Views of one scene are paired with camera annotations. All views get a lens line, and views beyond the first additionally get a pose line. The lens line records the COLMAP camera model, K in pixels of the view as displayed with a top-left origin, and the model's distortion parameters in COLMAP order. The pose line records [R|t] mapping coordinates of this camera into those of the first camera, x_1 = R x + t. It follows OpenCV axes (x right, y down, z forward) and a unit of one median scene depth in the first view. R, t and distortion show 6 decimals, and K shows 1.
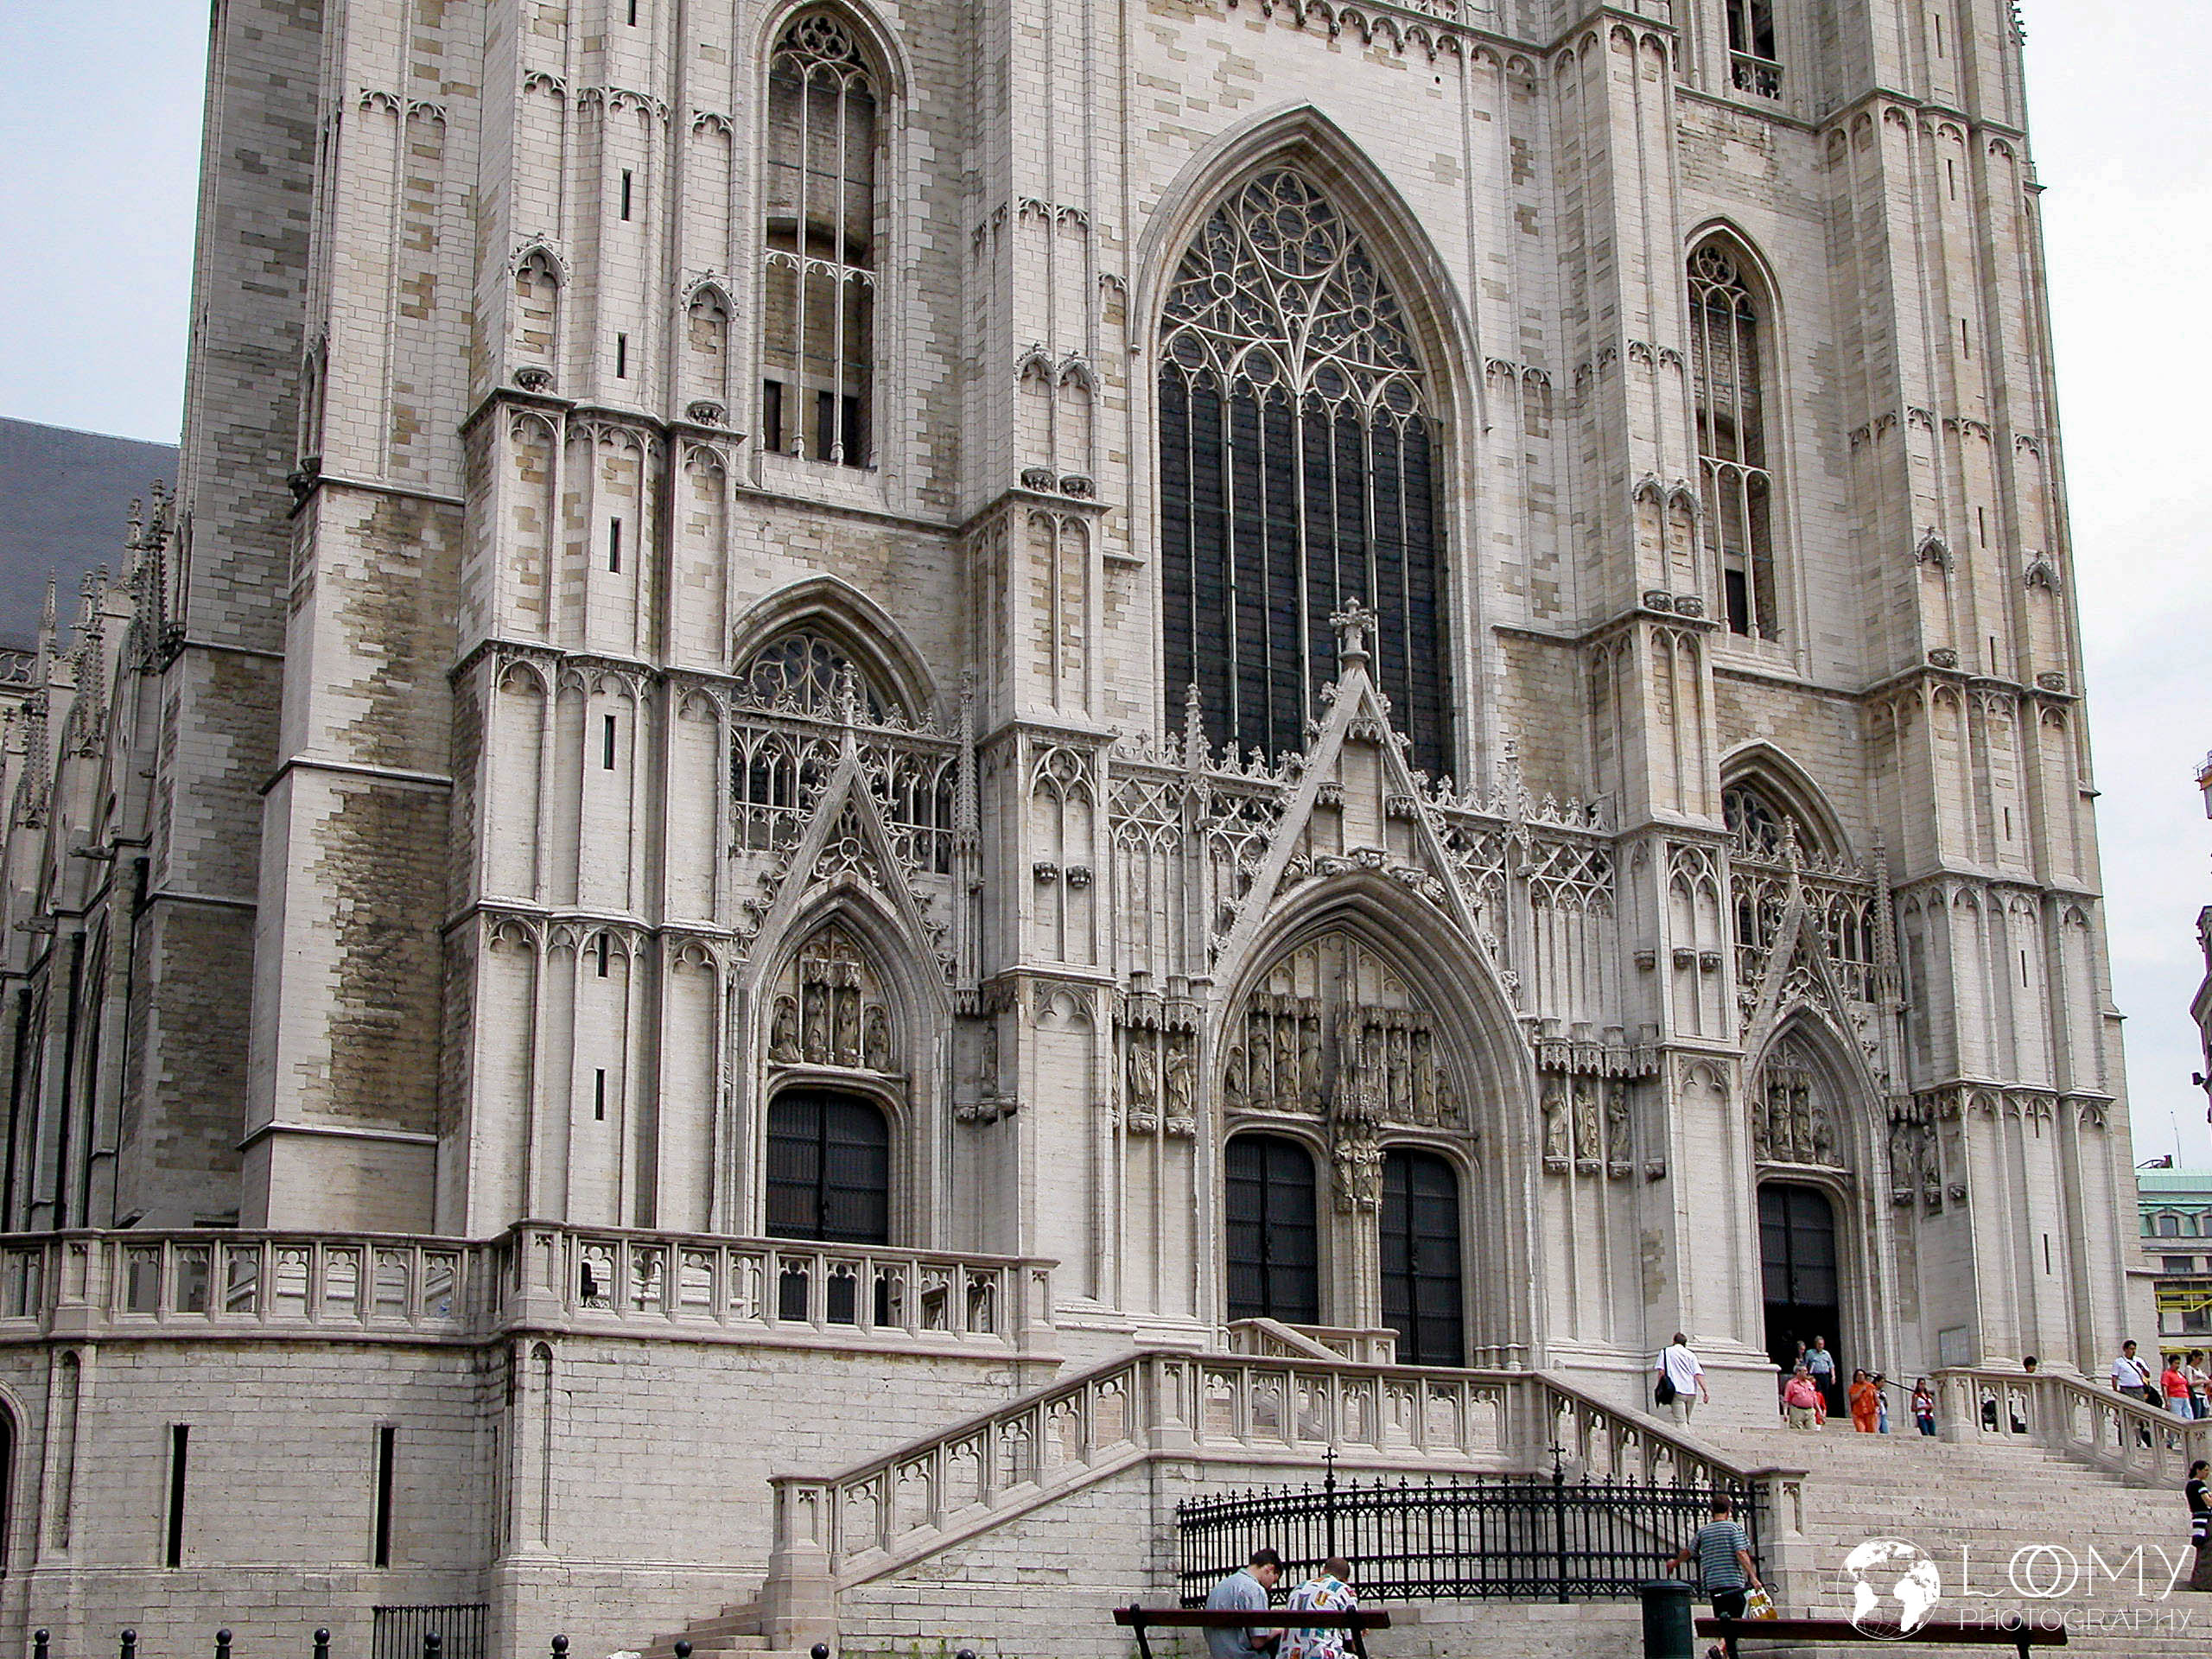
lens RADIAL K [[3455.3, 0, 1106.0], [0, 3455.3, 829.5], [0, 0, 1]] dist [-0.115171, 0.623887]
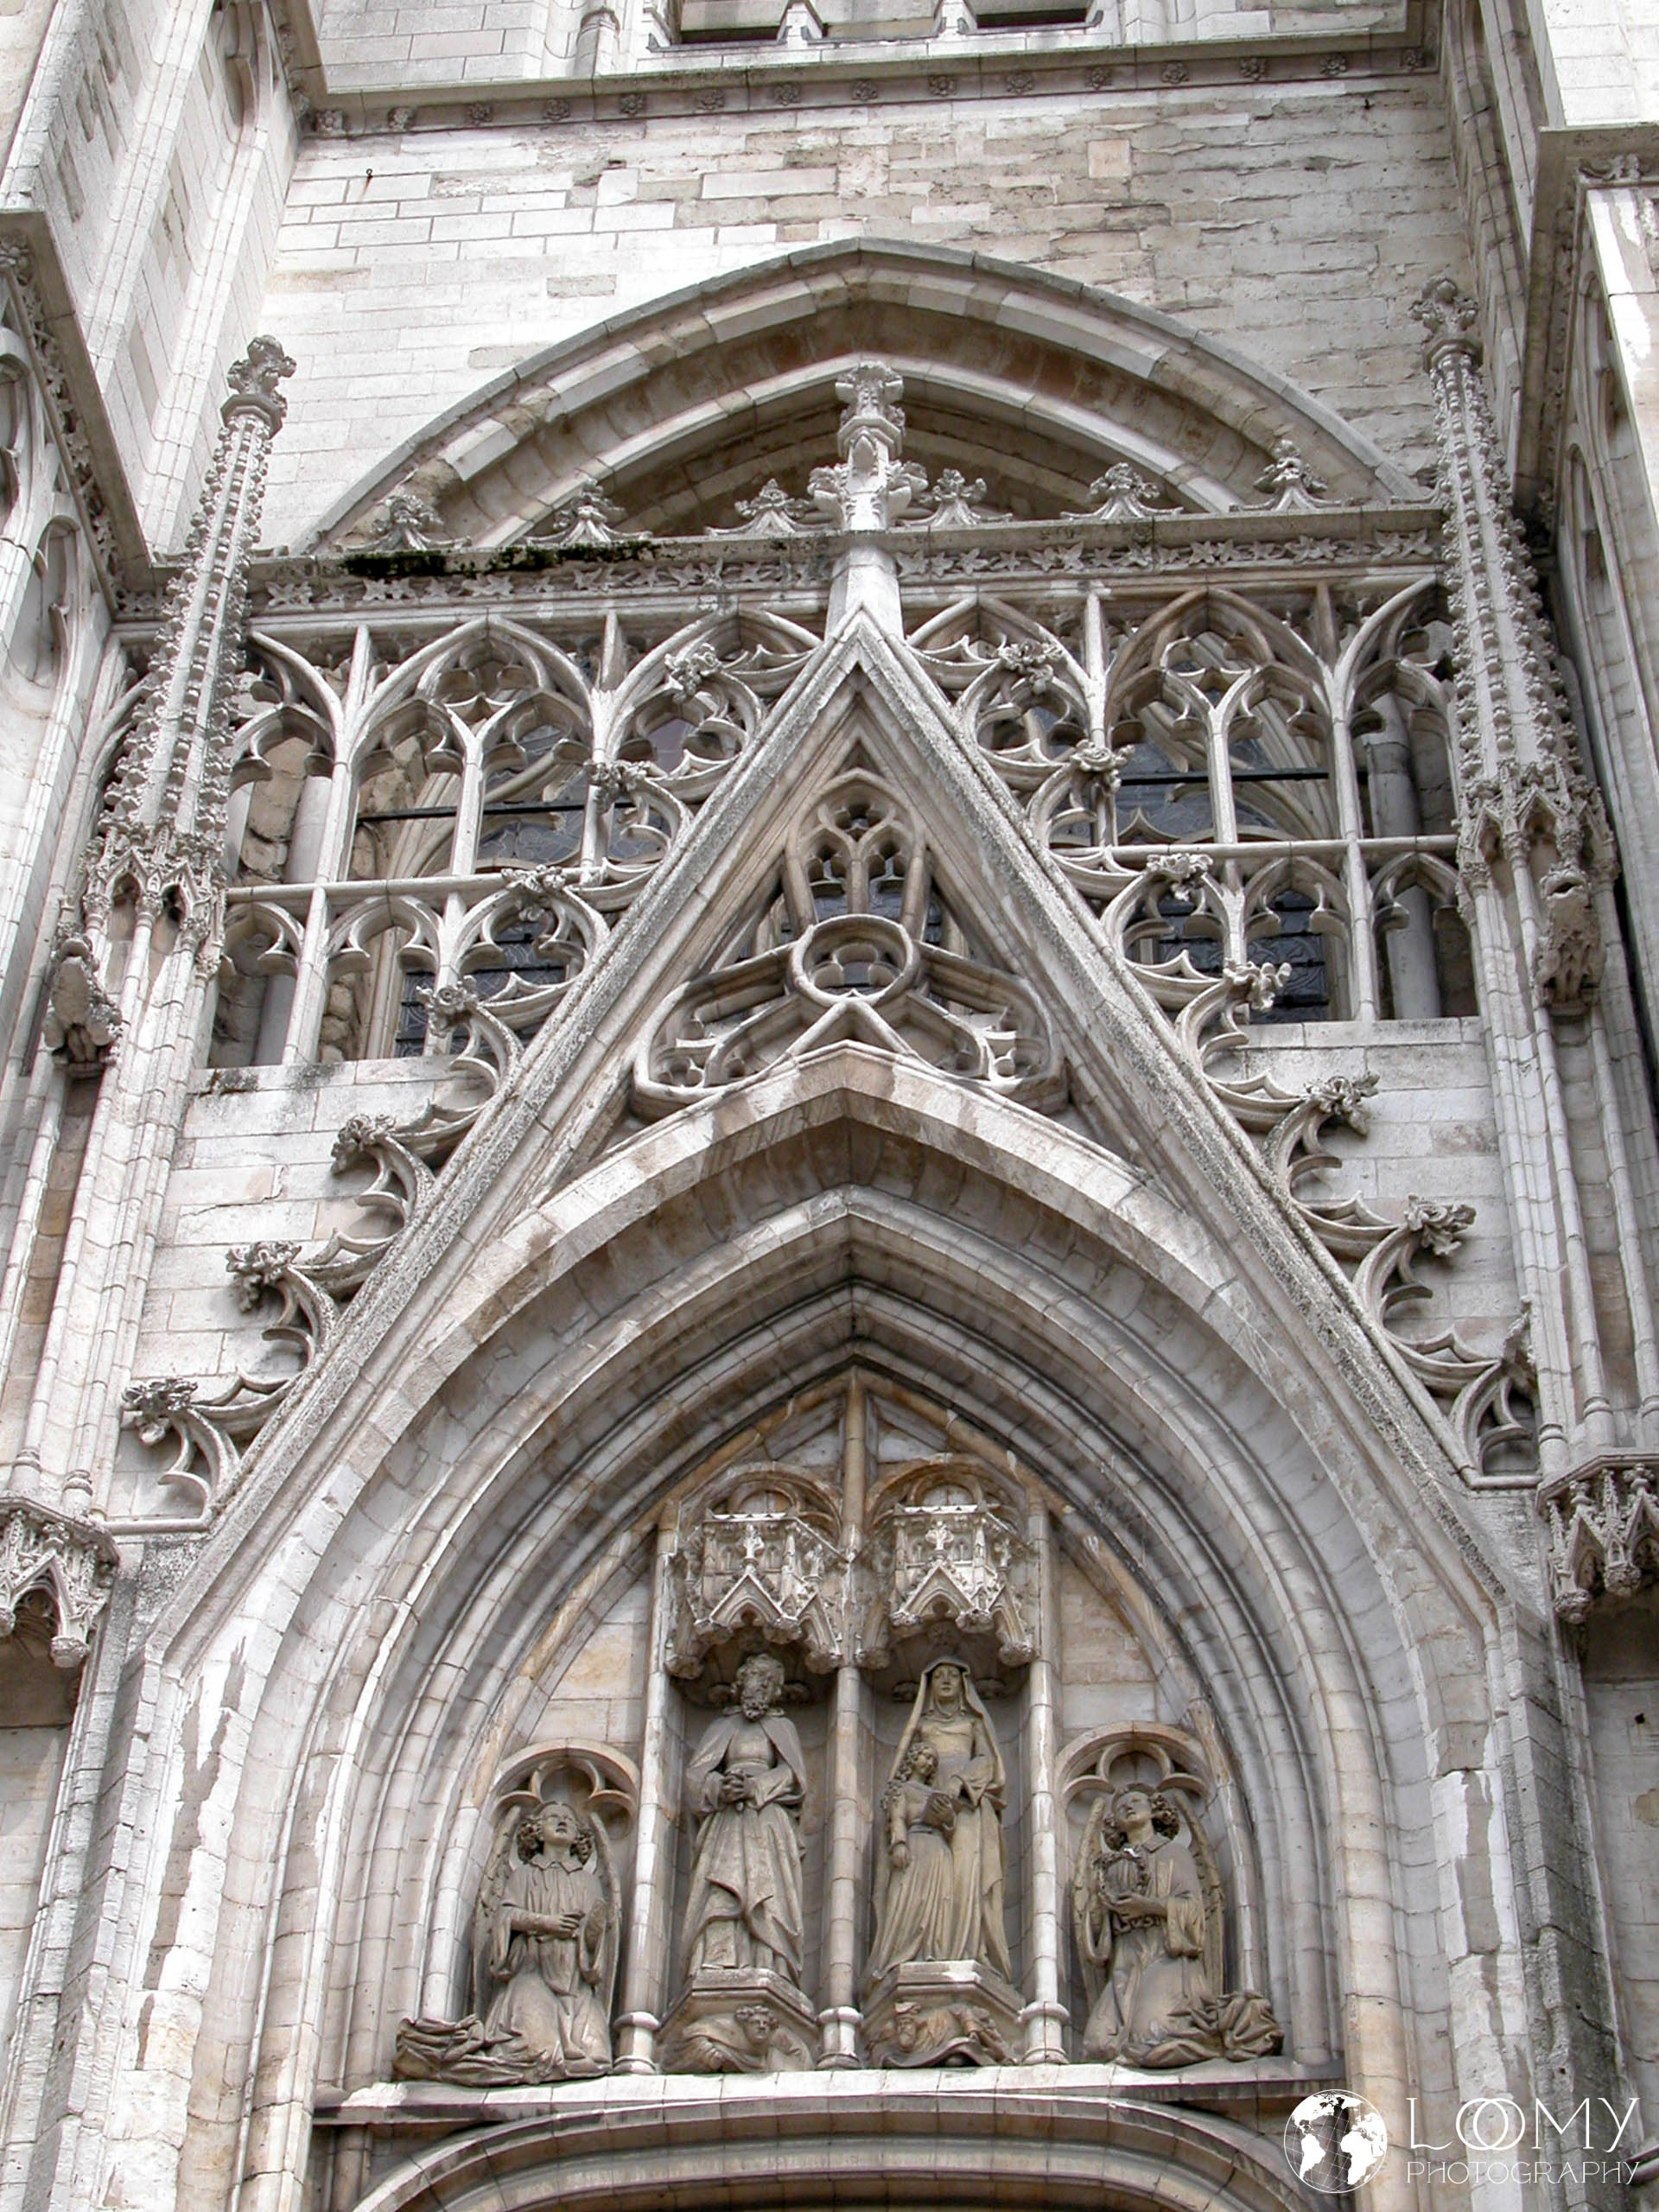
lens RADIAL K [[3455.3, 0, 829.5], [0, 3455.3, 1106.0], [0, 0, 1]] dist [-0.115171, 0.623887]
pose [[0.819555, -0.356373, -0.448696, 0.007650], [0.115147, 0.869519, -0.480288, 0.099639], [0.561312, 0.341957, 0.753654, 0.816299]]
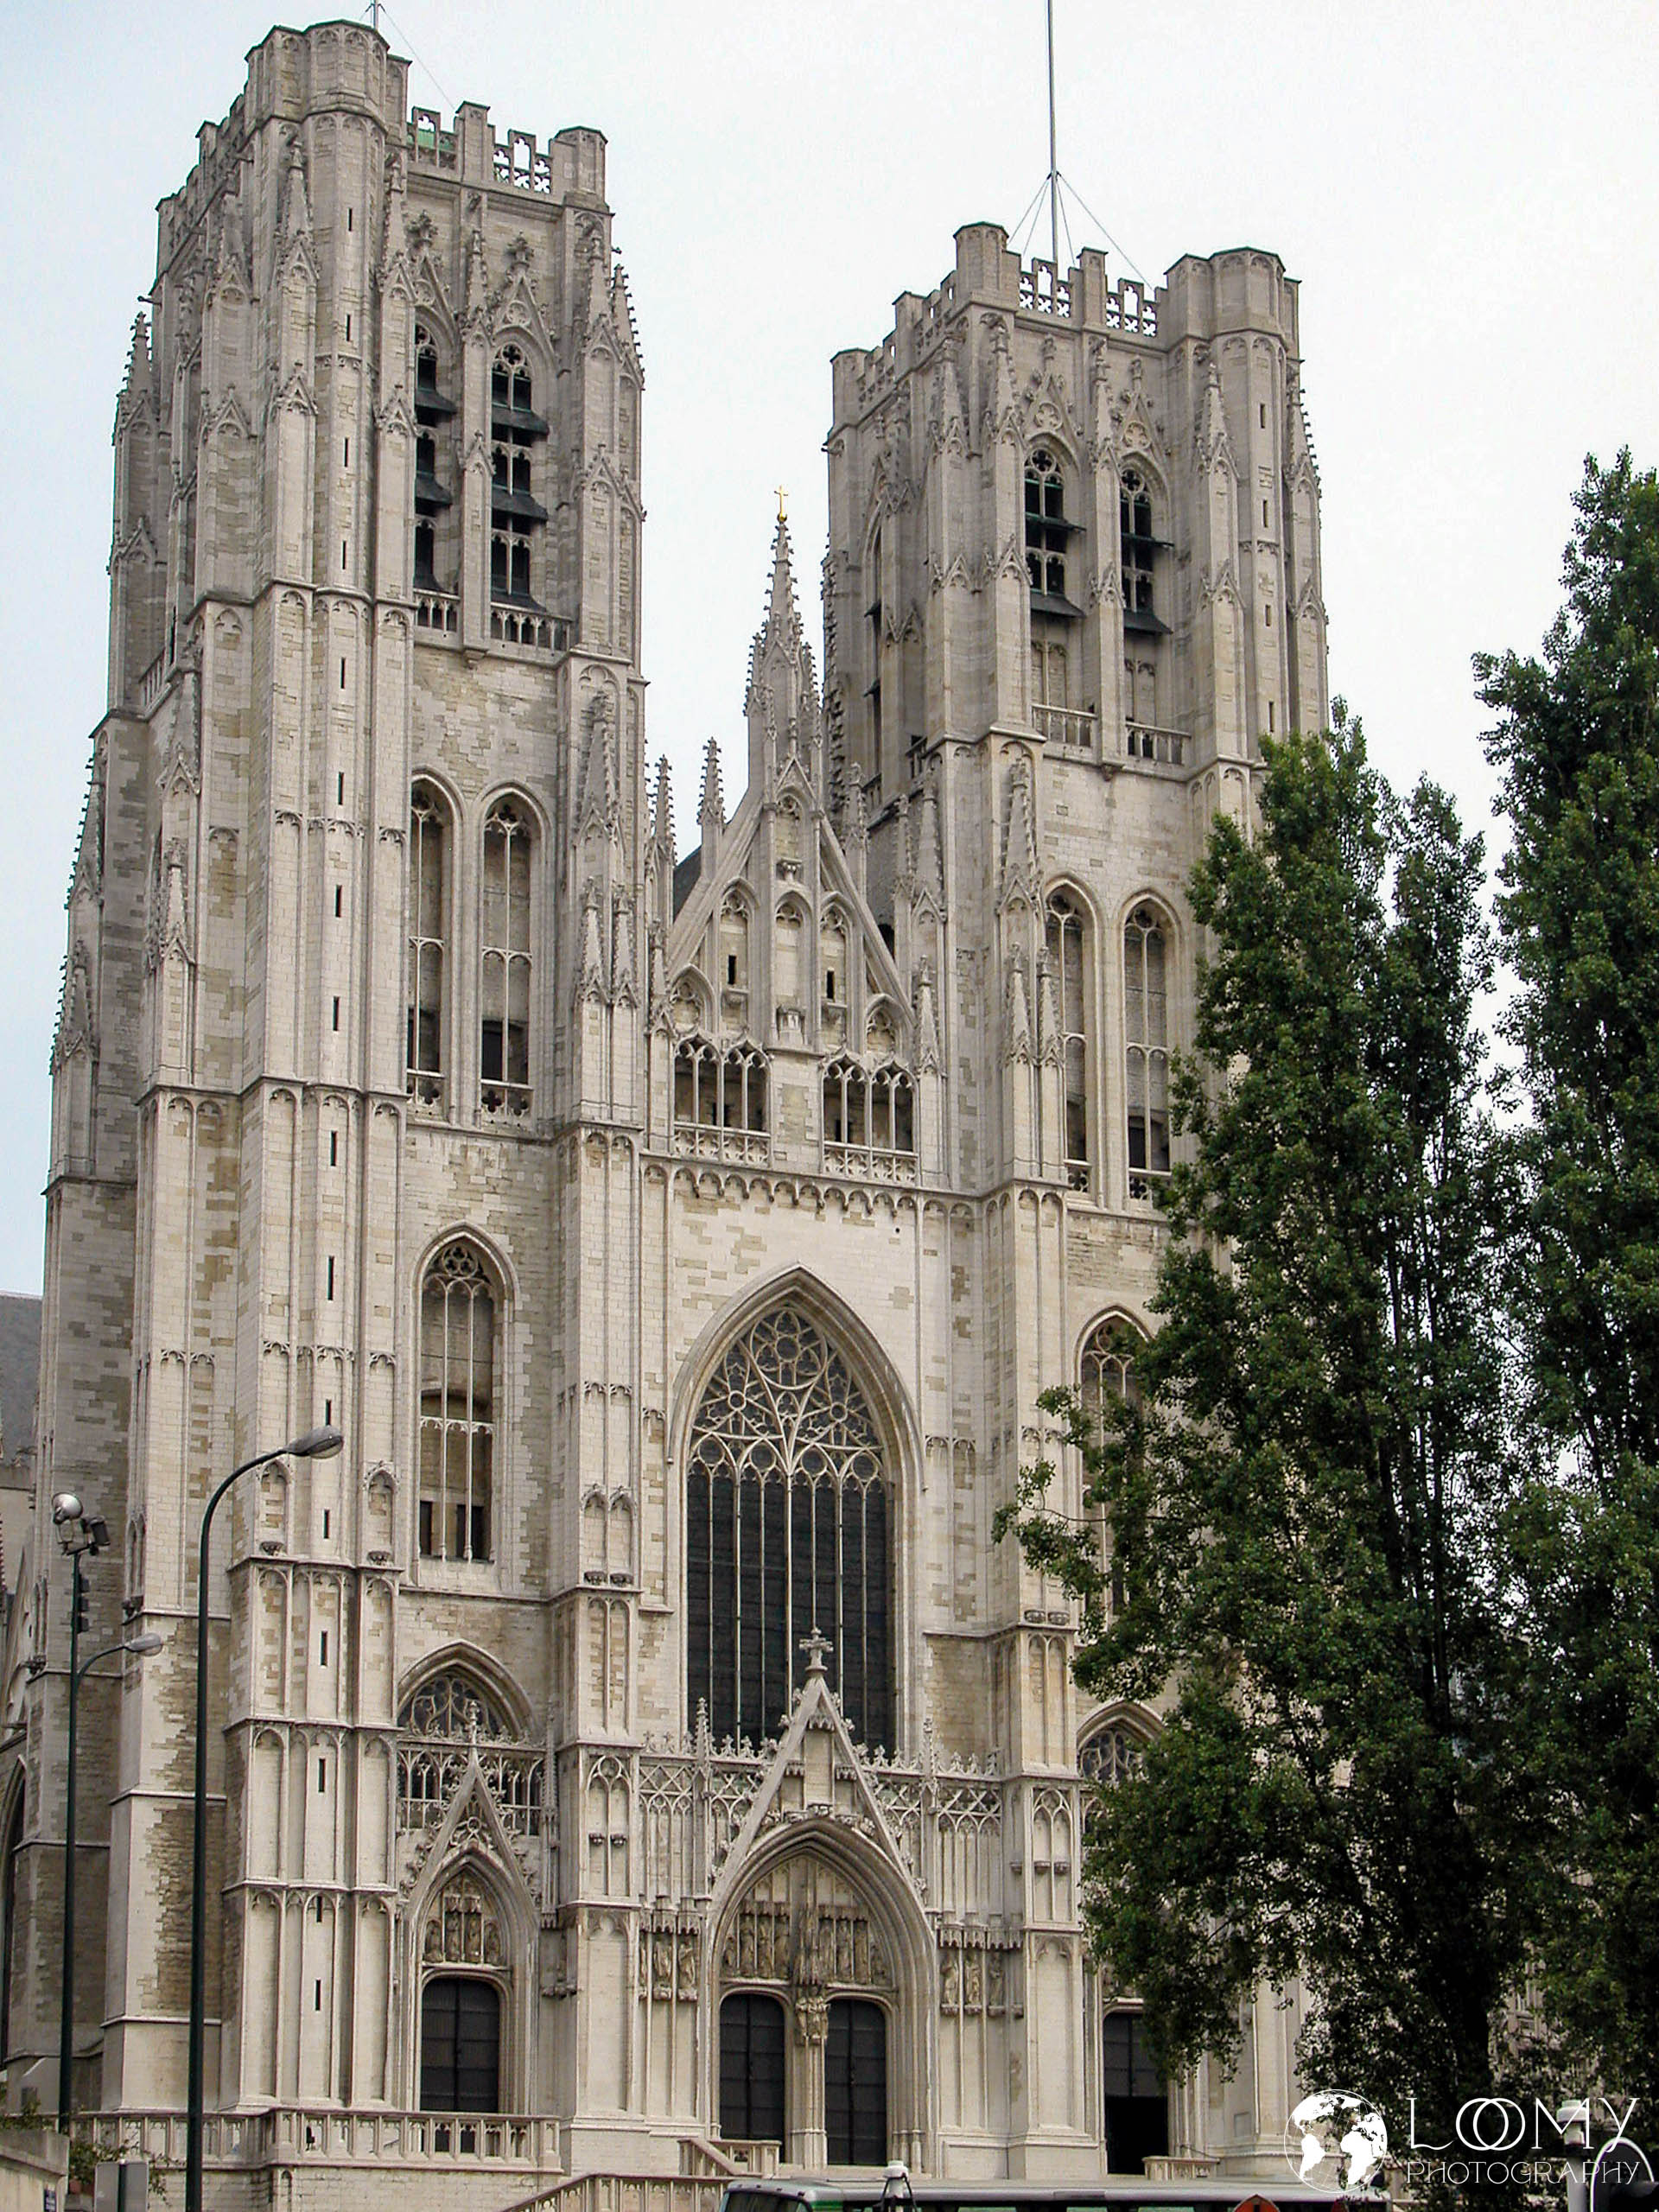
lens RADIAL K [[5618.4, 0, 829.5], [0, 5618.4, 1106.0], [0, 0, 1]] dist [-0.059461, 1.613704]
pose [[0.998156, -0.009542, -0.059953, 0.236169], [0.010434, 0.999839, 0.014578, -0.344683], [0.059804, -0.015176, 0.998095, -1.494832]]
